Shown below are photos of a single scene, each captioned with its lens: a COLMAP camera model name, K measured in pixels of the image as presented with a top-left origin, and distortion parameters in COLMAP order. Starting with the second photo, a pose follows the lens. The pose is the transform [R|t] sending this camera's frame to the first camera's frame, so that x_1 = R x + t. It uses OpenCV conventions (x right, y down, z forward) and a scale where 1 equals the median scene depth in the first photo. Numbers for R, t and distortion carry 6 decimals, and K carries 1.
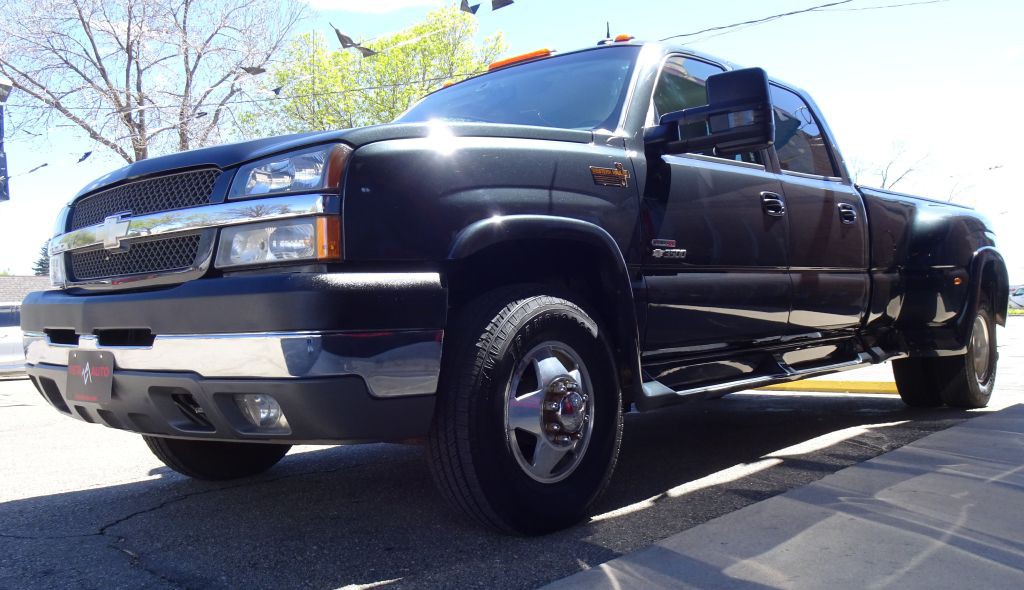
lens RADIAL K [[962.6, 0, 496.4], [0, 962.6, 298.1], [0, 0, 1]] dist [0.009796, -0.006183]
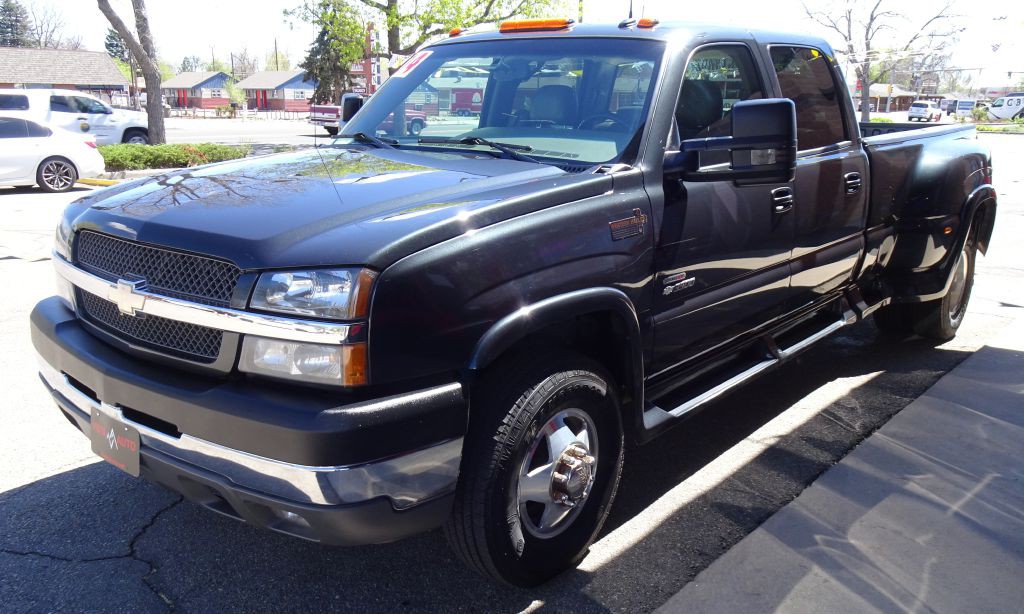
lens RADIAL K [[945.7, 0, 506.9], [0, 945.7, 337.0], [0, 0, 1]] dist [0.005101, 0.013440]
pose [[0.998681, 0.029139, 0.042279, -0.047351], [-0.039547, 0.961668, 0.271351, -0.297512], [-0.032752, -0.272665, 0.961551, 0.042473]]
